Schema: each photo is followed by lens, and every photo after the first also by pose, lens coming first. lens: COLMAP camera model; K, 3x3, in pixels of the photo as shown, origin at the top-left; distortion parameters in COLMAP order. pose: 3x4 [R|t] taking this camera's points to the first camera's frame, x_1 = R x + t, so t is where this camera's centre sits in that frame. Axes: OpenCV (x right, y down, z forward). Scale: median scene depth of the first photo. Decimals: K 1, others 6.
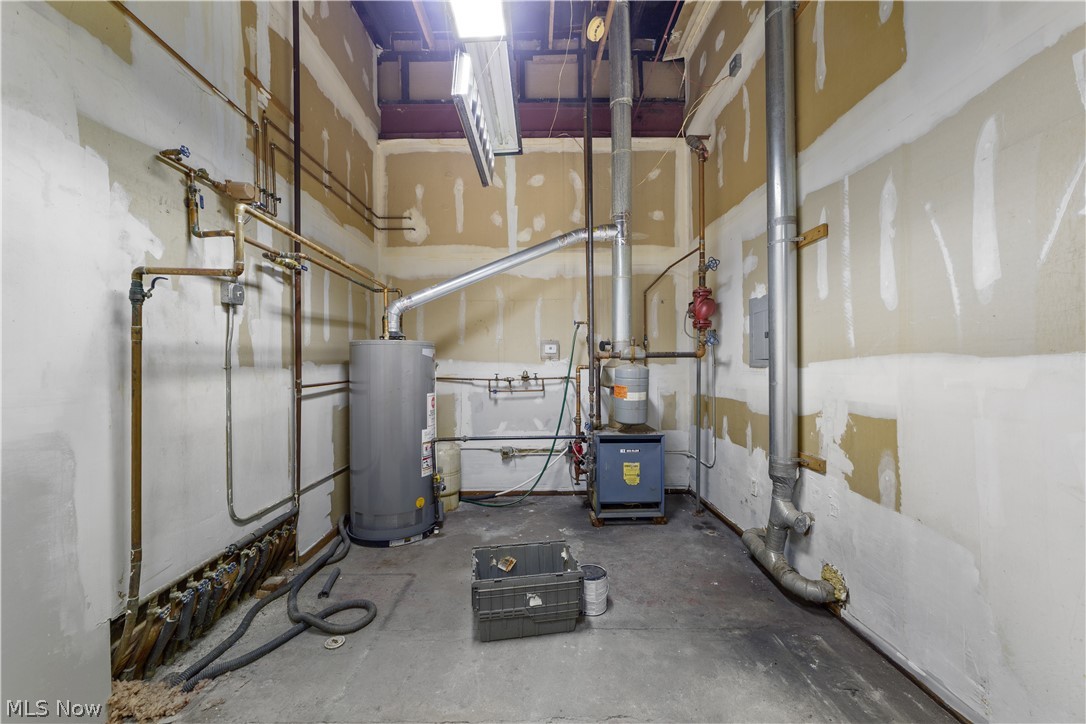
lens RADIAL K [[423.2, 0, 542.1], [0, 423.2, 362.9], [0, 0, 1]] dist [-0.001671, 0.001111]
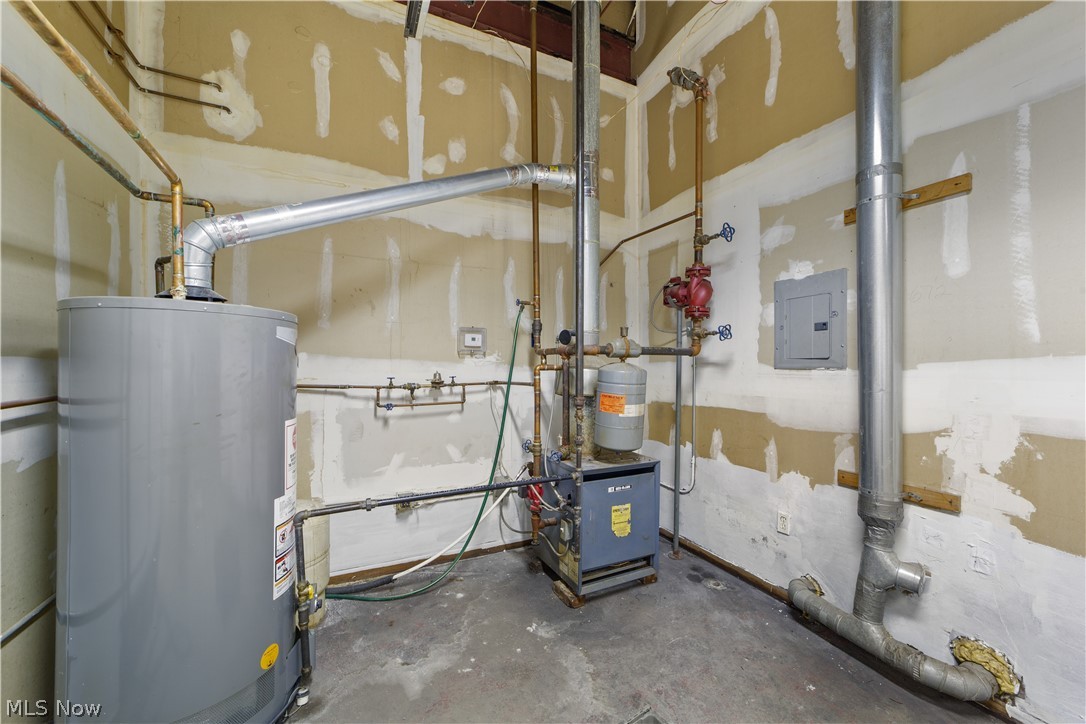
lens RADIAL K [[423.2, 0, 548.4], [0, 423.2, 364.4], [0, 0, 1]] dist [-0.001671, 0.001111]
pose [[0.906863, 0.008802, 0.421334, -0.193328], [-0.009797, 0.999952, 0.000197, 0.005570], [-0.421312, -0.004307, 0.906906, 0.418896]]
